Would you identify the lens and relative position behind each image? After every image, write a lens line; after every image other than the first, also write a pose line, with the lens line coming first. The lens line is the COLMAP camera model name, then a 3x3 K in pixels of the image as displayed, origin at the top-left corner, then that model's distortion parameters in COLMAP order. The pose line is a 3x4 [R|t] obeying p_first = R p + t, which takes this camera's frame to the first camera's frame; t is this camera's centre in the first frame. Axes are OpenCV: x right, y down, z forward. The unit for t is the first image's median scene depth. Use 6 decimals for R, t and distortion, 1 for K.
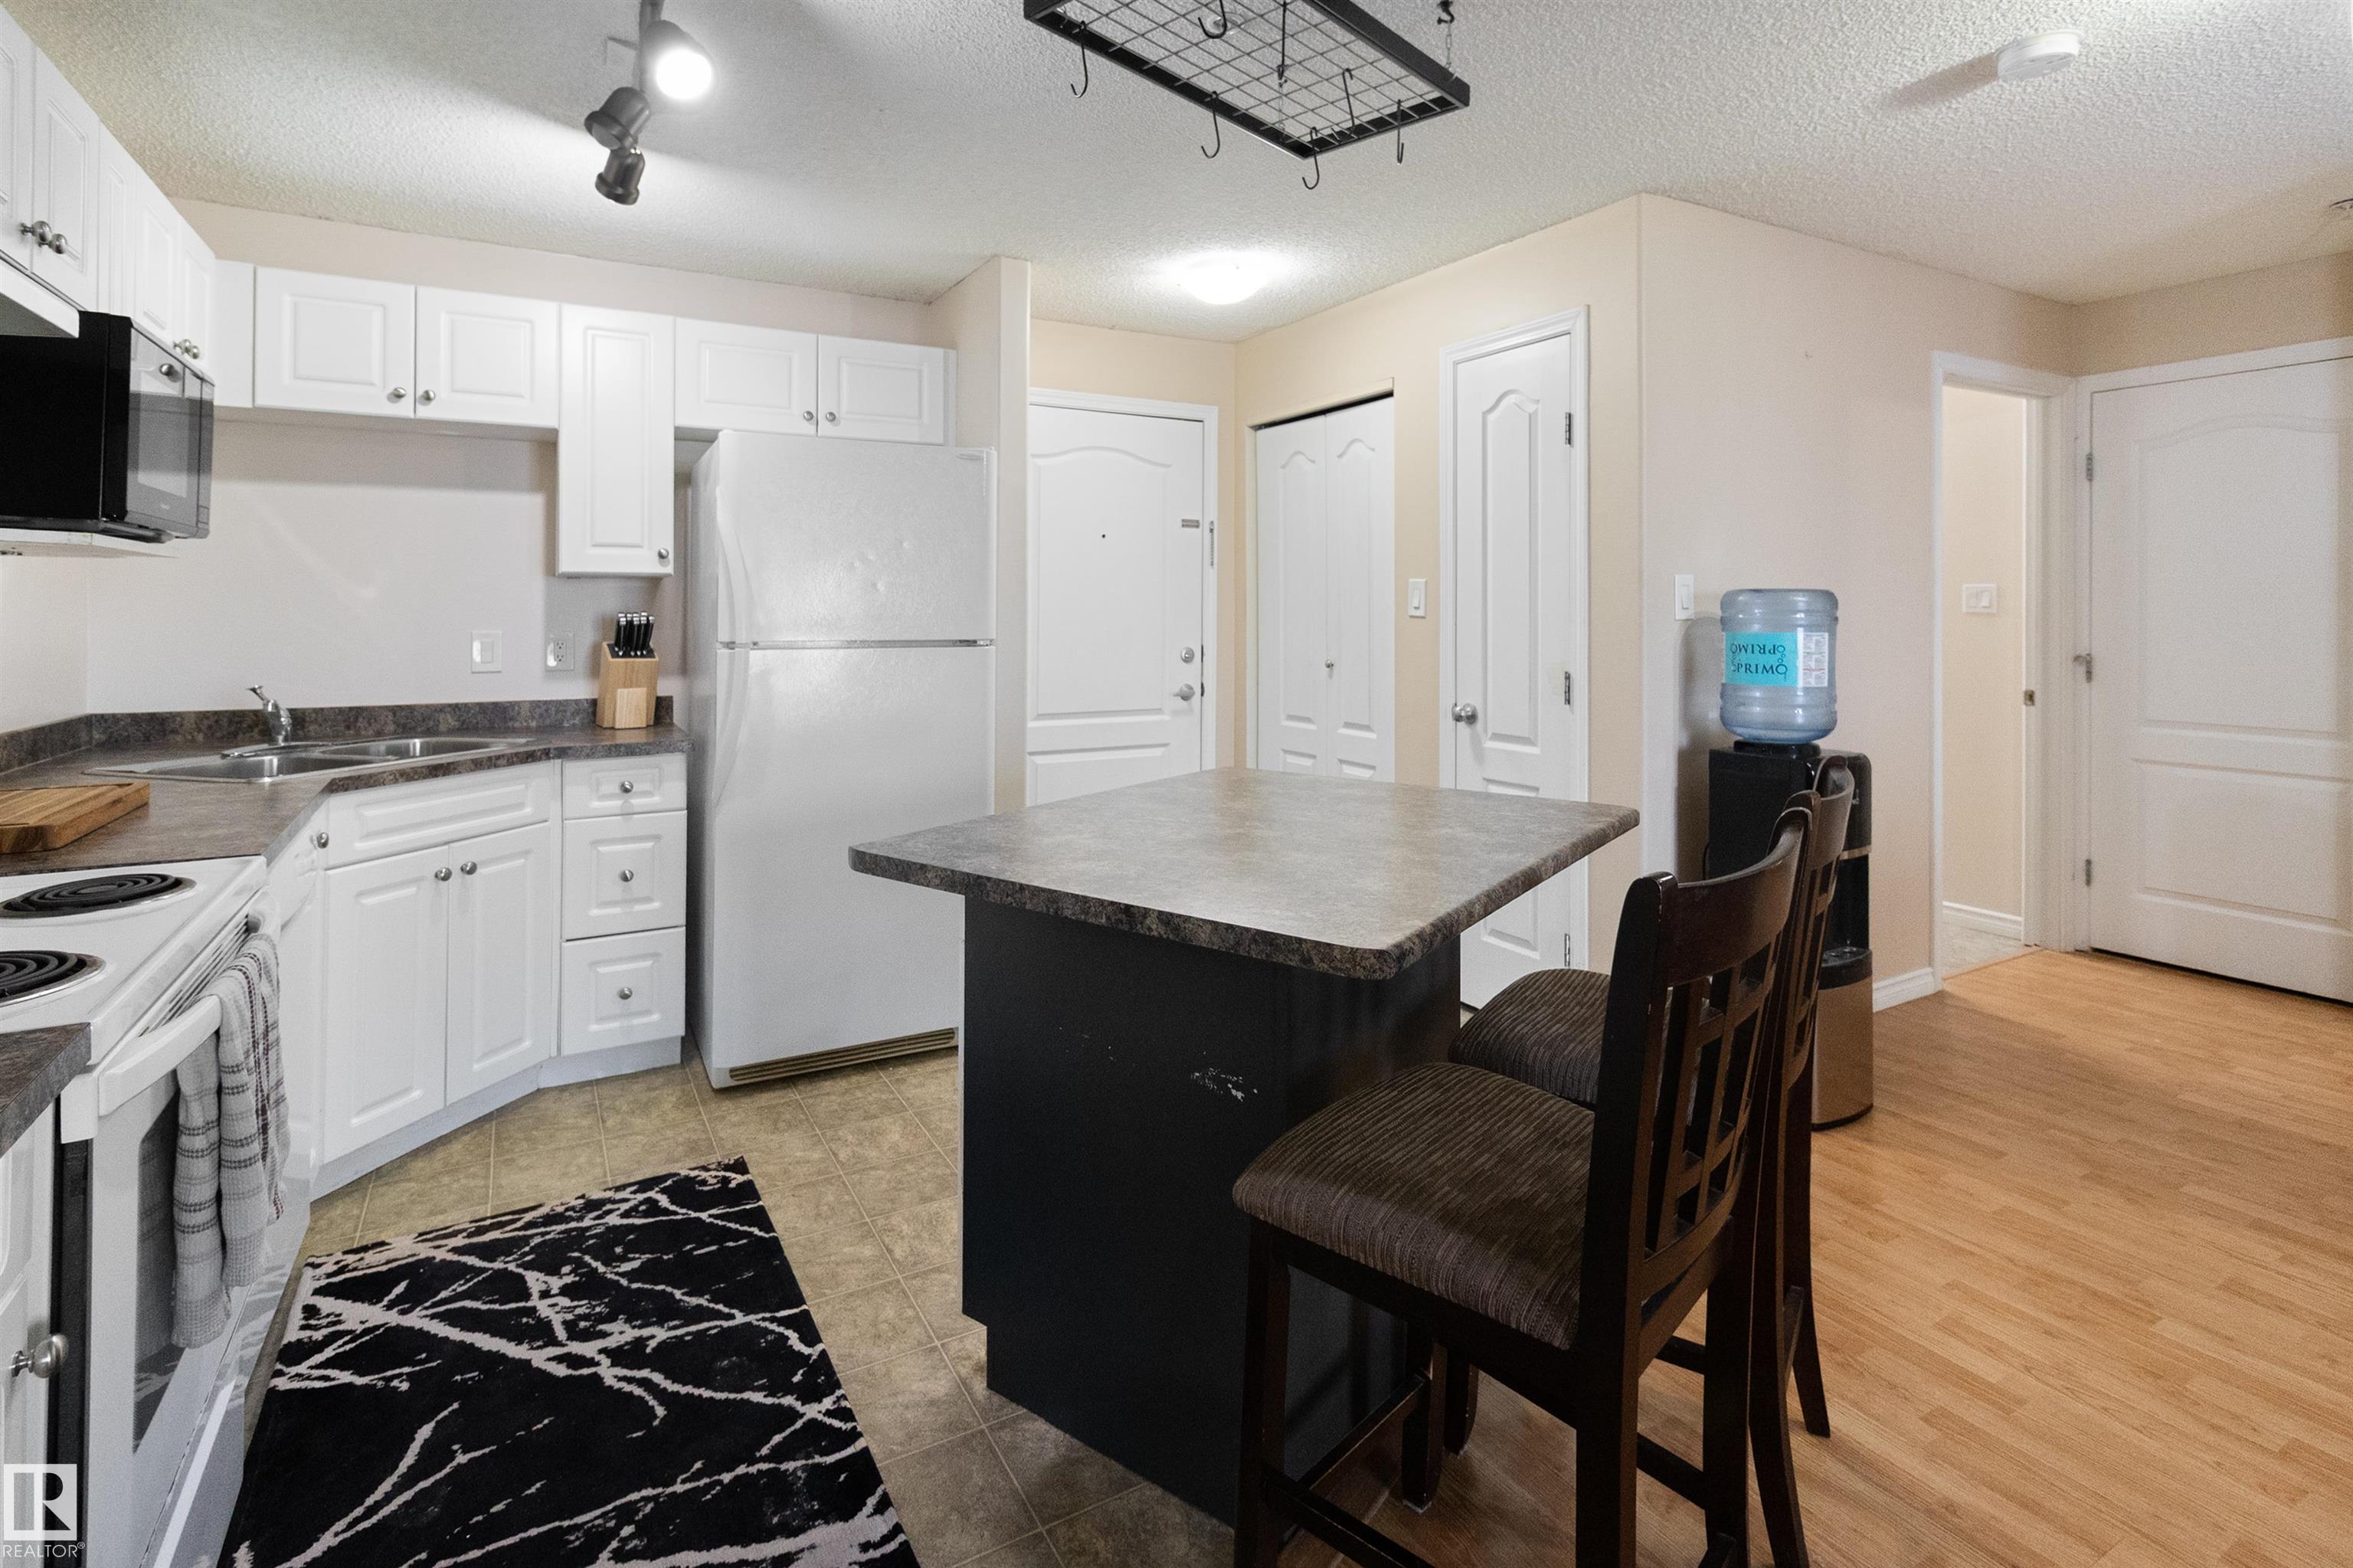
lens RADIAL K [[1121.0, 0, 1172.9], [0, 1121.0, 595.4], [0, 0, 1]] dist [0.002697, -0.001806]
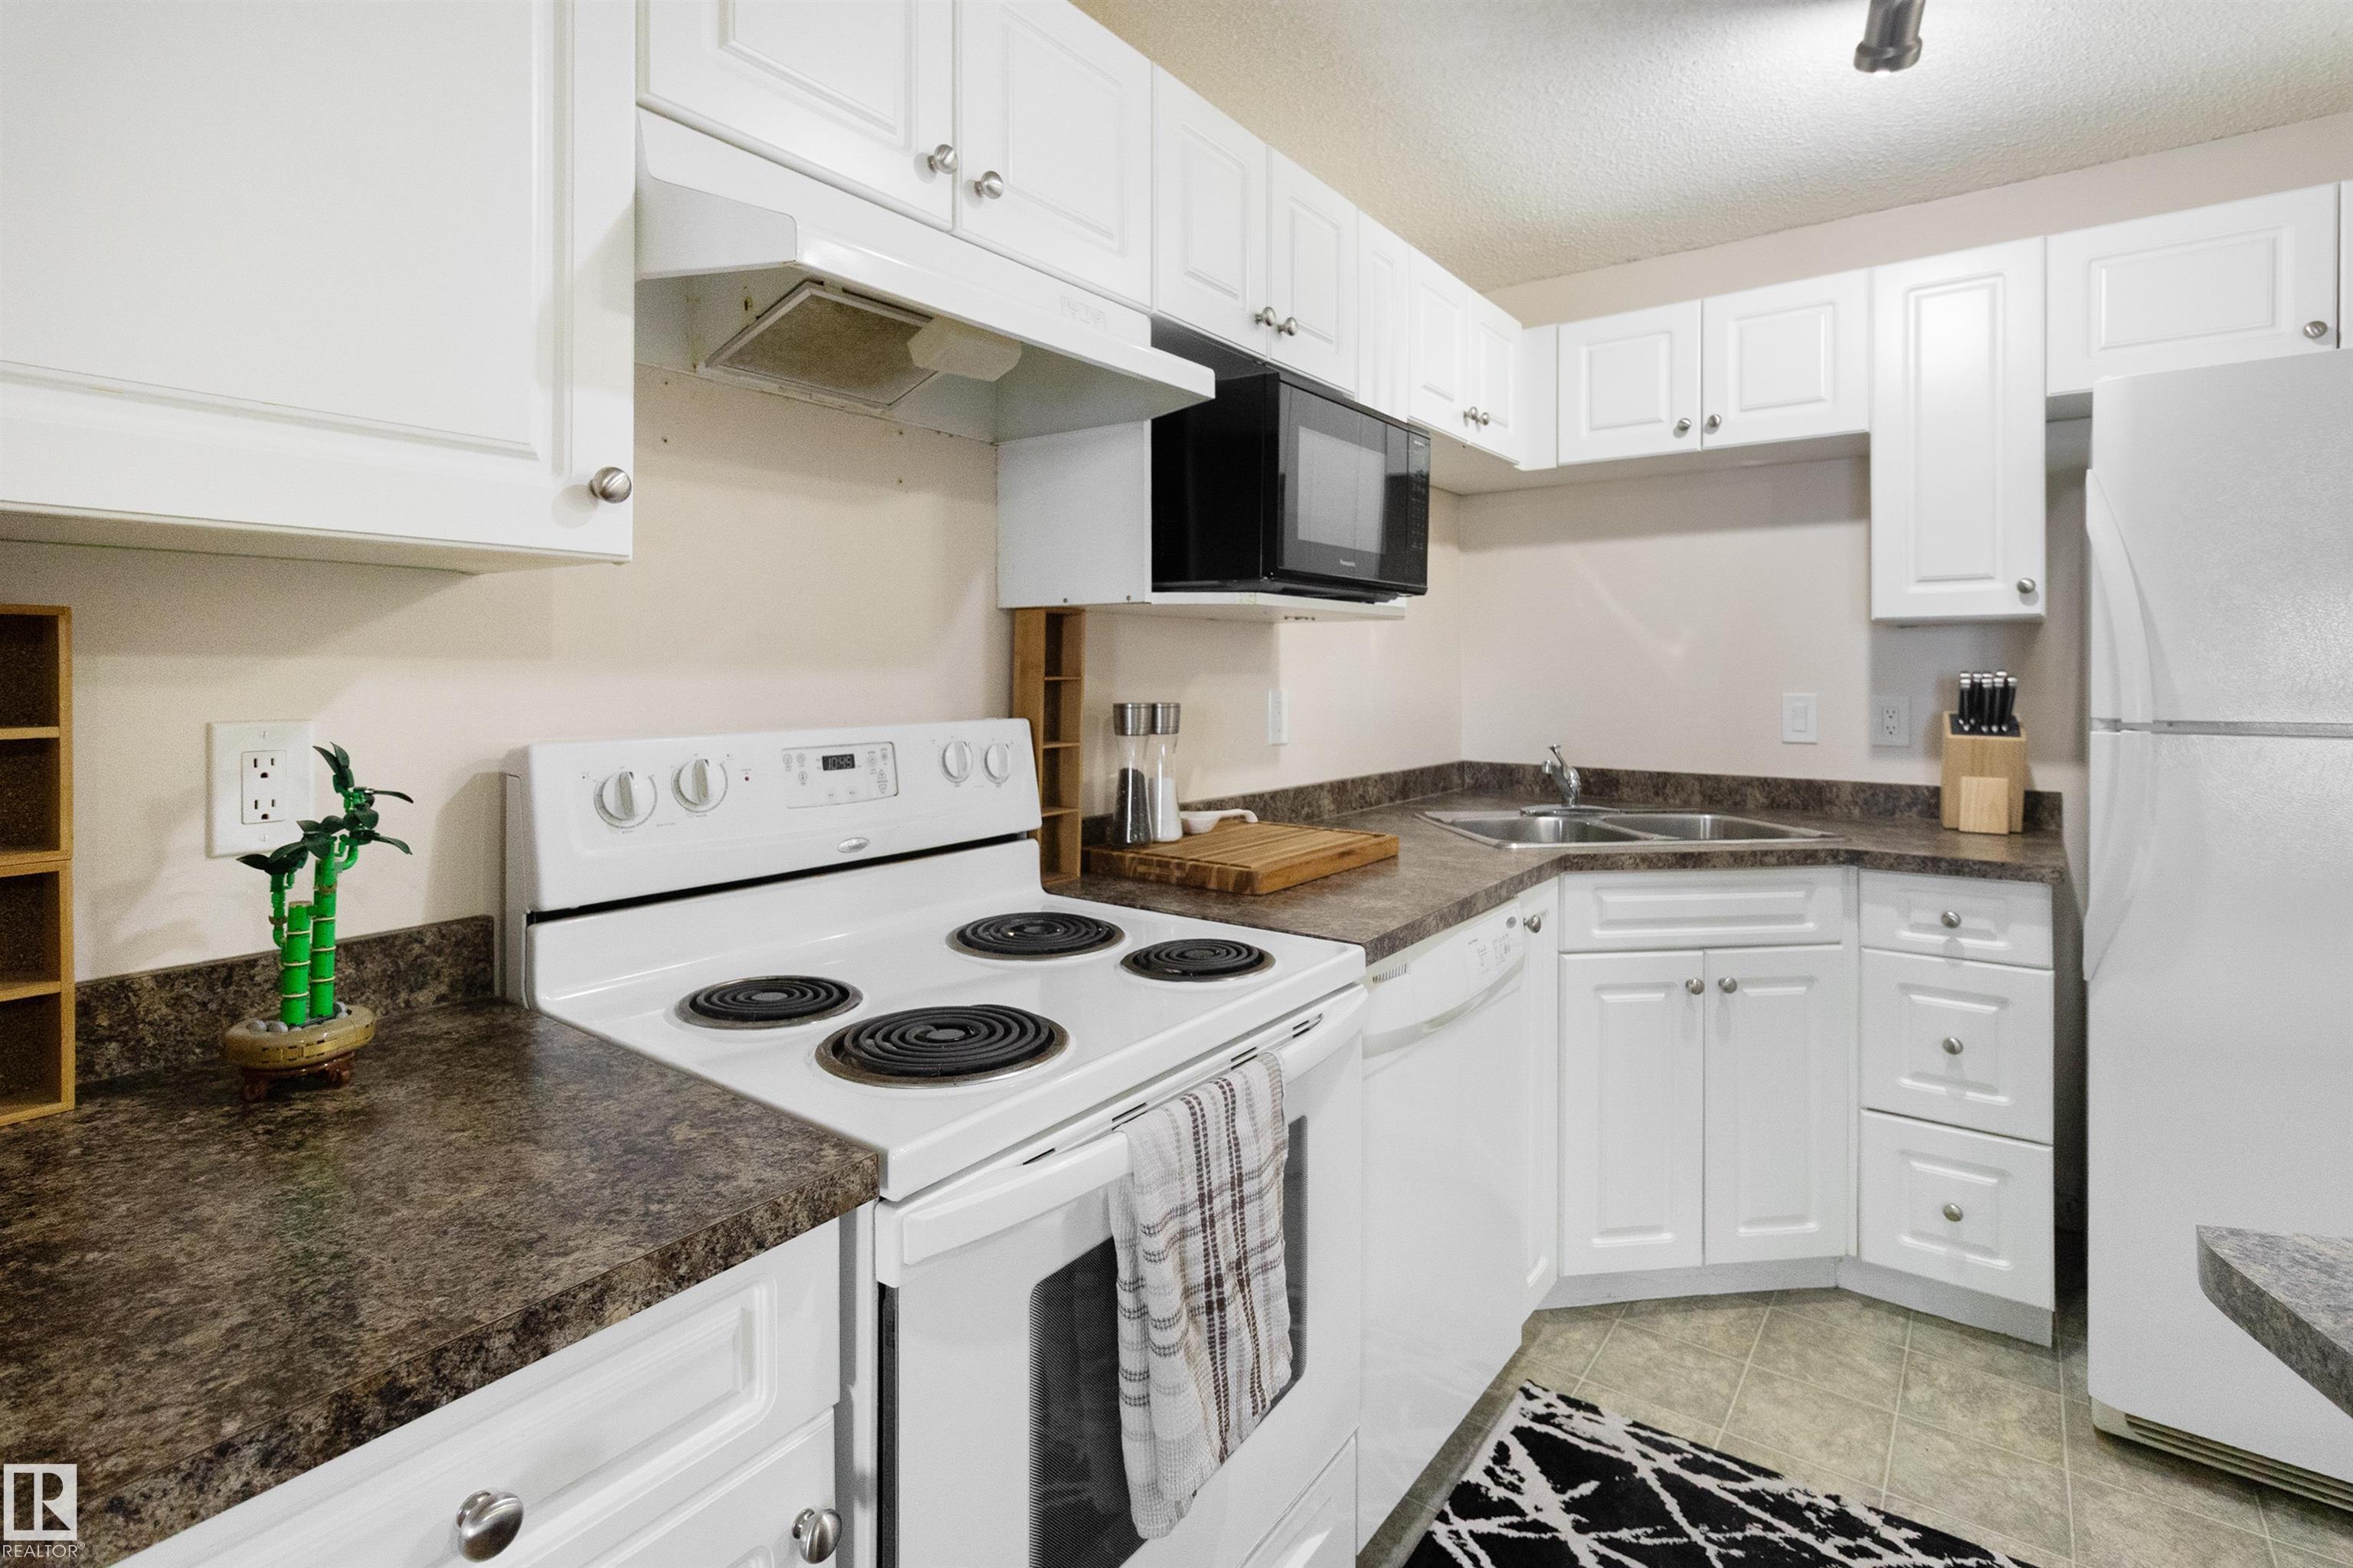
lens RADIAL K [[1121.0, 0, 1171.0], [0, 1121.0, 667.4], [0, 0, 1]] dist [0.002697, -0.001806]
pose [[0.390810, -0.005540, -0.920455, -0.036739], [0.014421, 0.999896, 0.000104, 0.007037], [0.920358, -0.013315, 0.390849, 0.330618]]
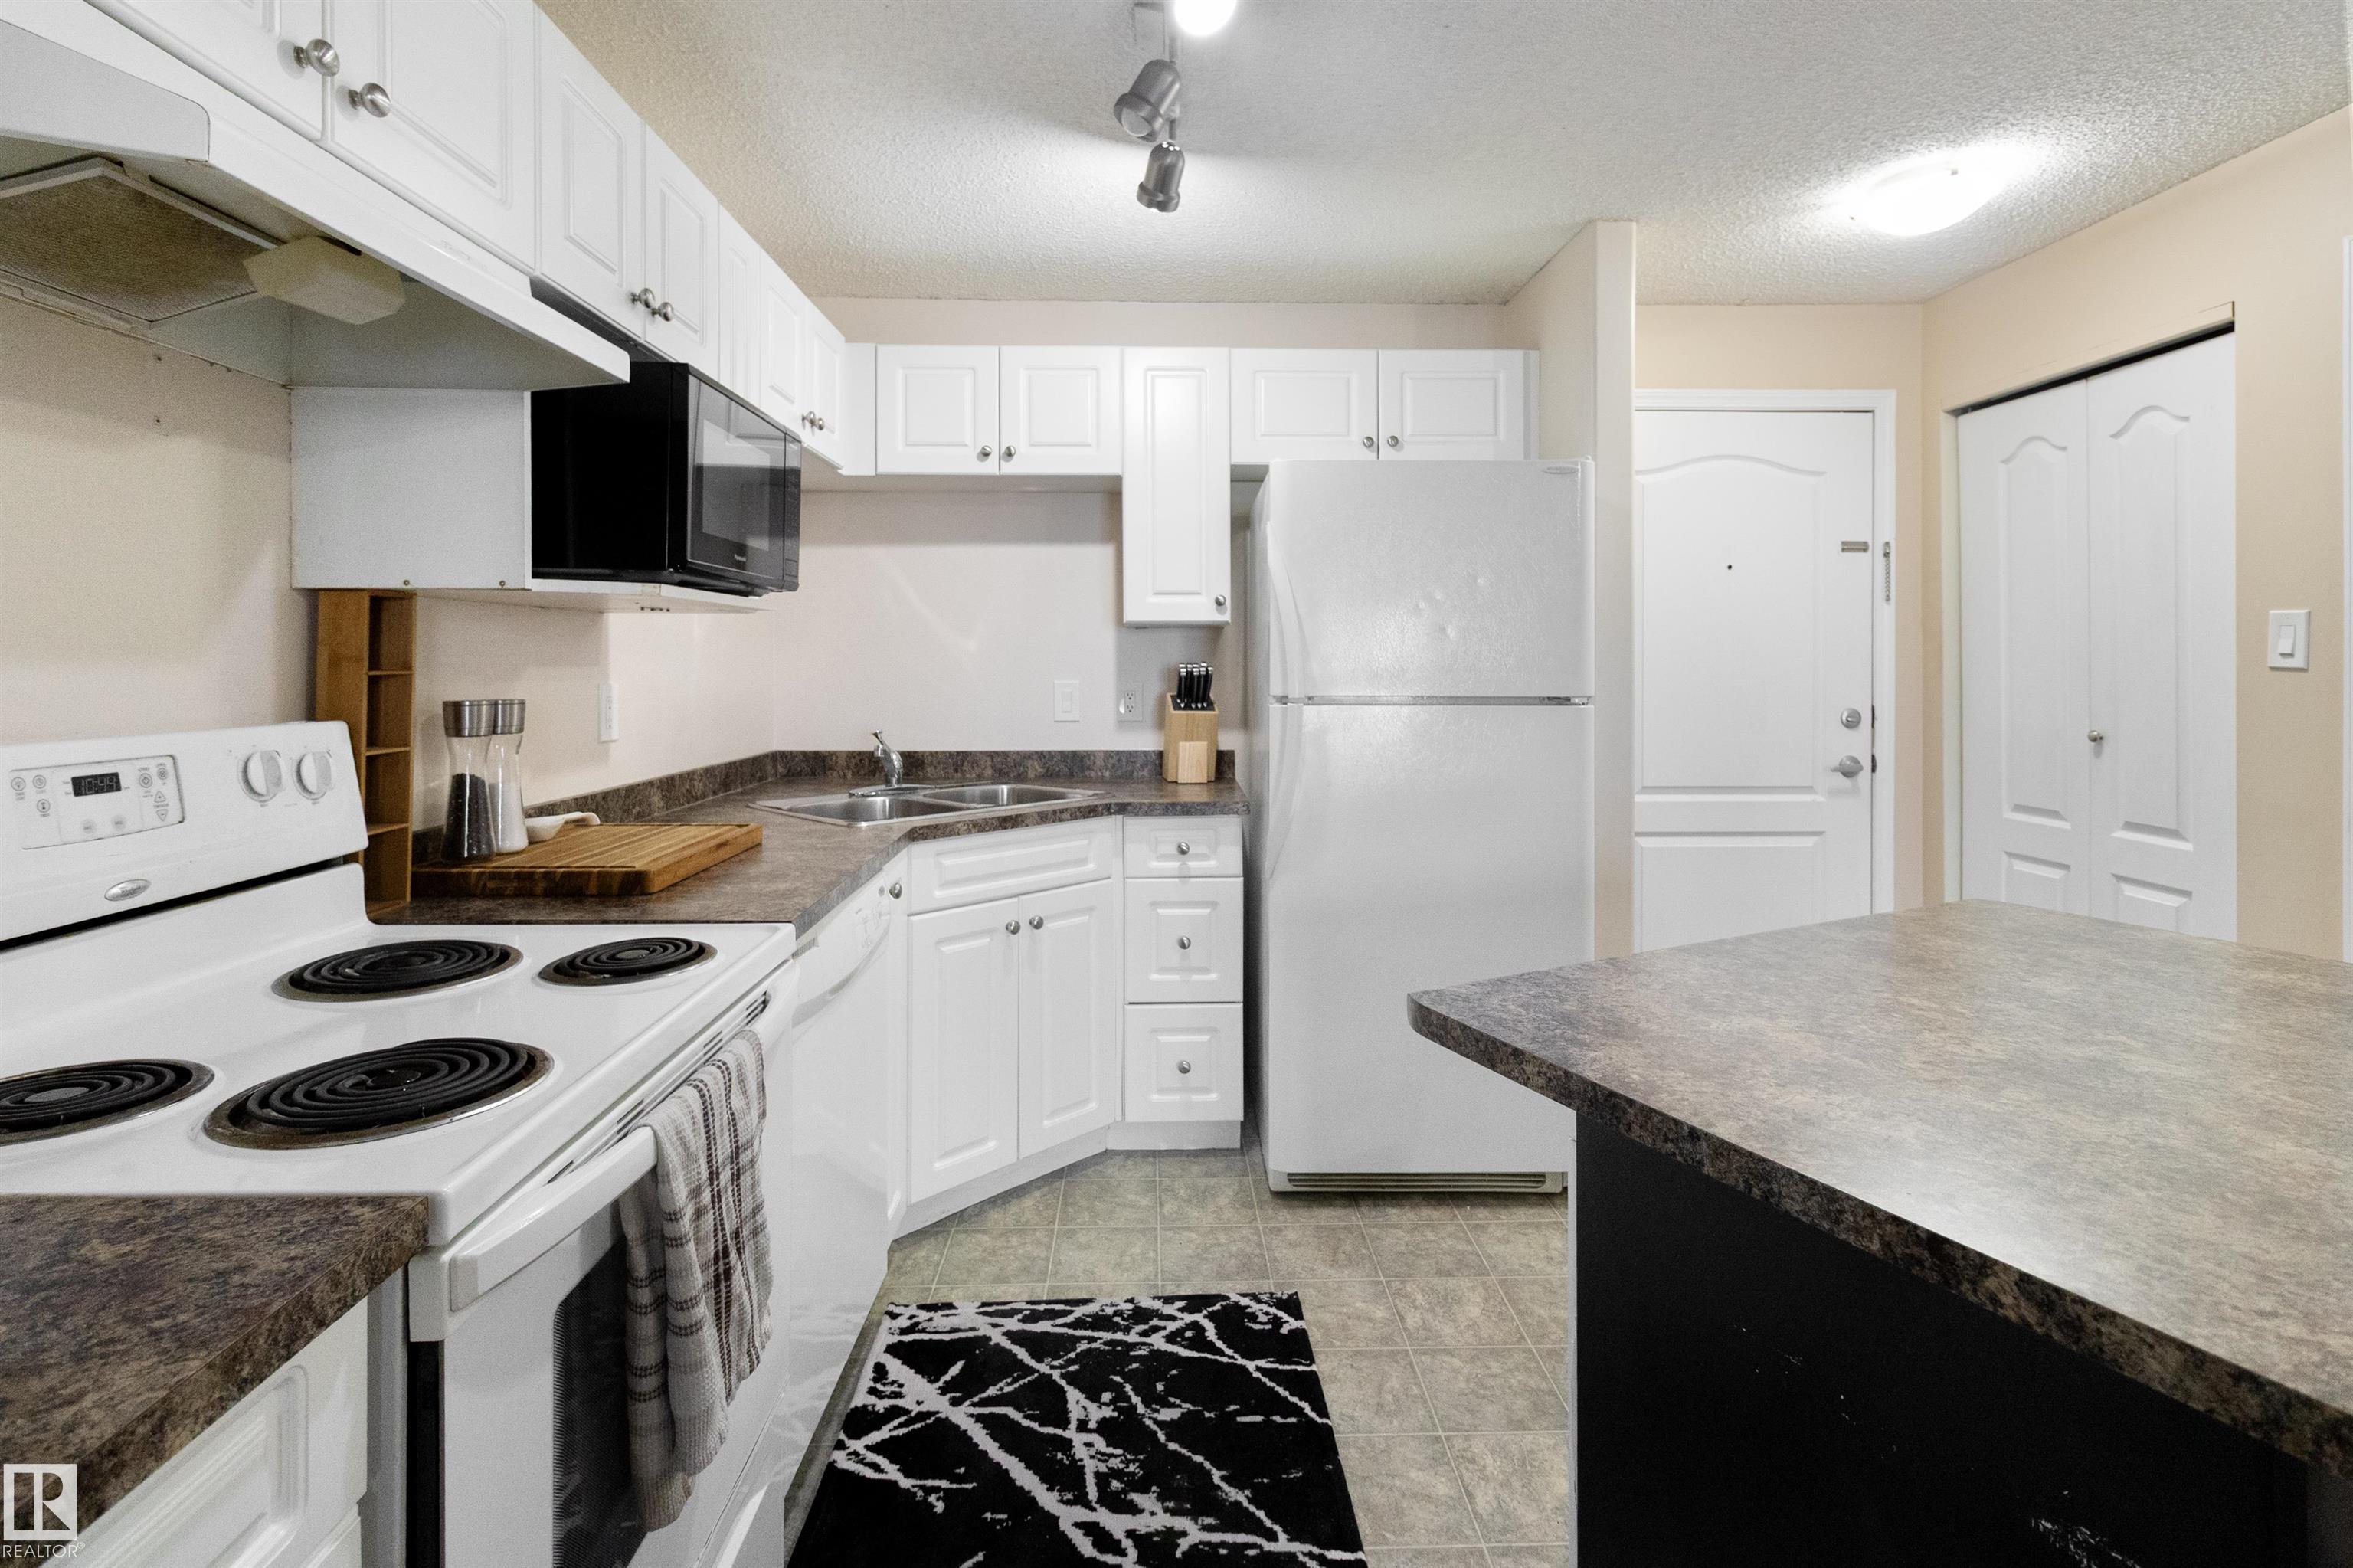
lens RADIAL K [[1121.0, 0, 1178.1], [0, 1121.0, 651.7], [0, 0, 1]] dist [0.002697, -0.001806]
pose [[0.880516, -0.005044, -0.473989, -0.053855], [0.007851, 0.999961, 0.003945, 0.002746], [0.473951, -0.007195, 0.880522, 0.206510]]
